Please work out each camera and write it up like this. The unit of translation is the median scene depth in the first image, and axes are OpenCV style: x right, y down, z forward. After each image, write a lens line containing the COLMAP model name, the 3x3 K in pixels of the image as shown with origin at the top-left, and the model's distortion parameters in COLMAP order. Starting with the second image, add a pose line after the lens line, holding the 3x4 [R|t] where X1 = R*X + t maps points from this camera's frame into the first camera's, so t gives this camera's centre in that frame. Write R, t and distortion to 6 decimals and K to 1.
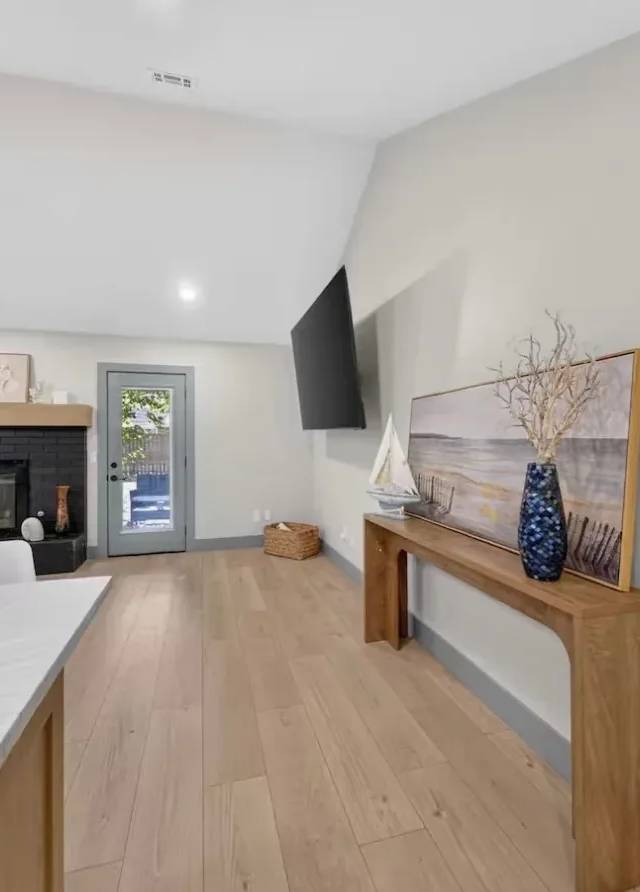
lens RADIAL K [[431.4, 0, 318.5], [0, 431.4, 445.1], [0, 0, 1]] dist [-0.005195, -0.001824]
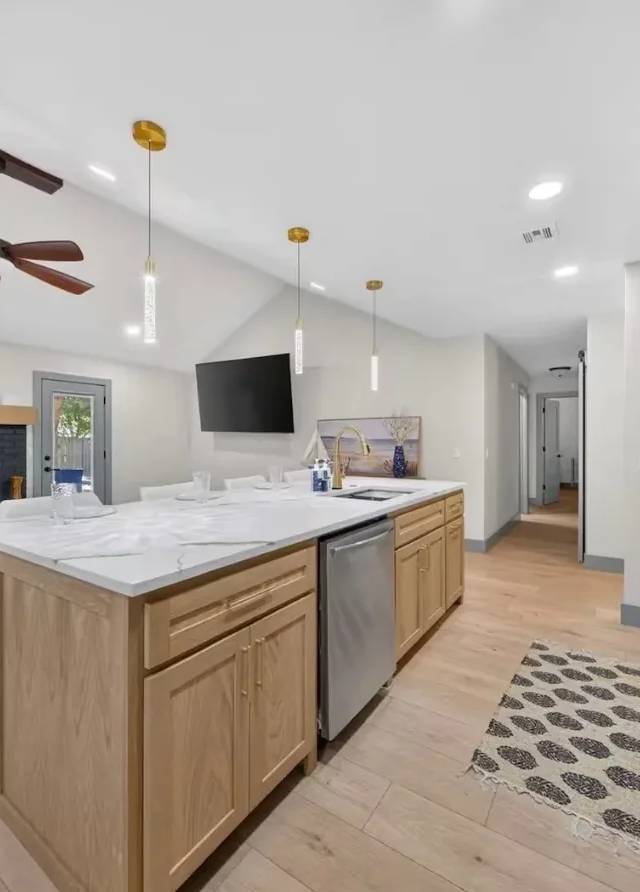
lens RADIAL K [[431.4, 0, 315.2], [0, 431.4, 442.2], [0, 0, 1]] dist [-0.005195, -0.001824]
pose [[0.761420, 0.001908, 0.648256, -0.689822], [-0.000368, 0.999997, -0.002510, 0.005510], [-0.648259, 0.001673, 0.761418, -0.381701]]
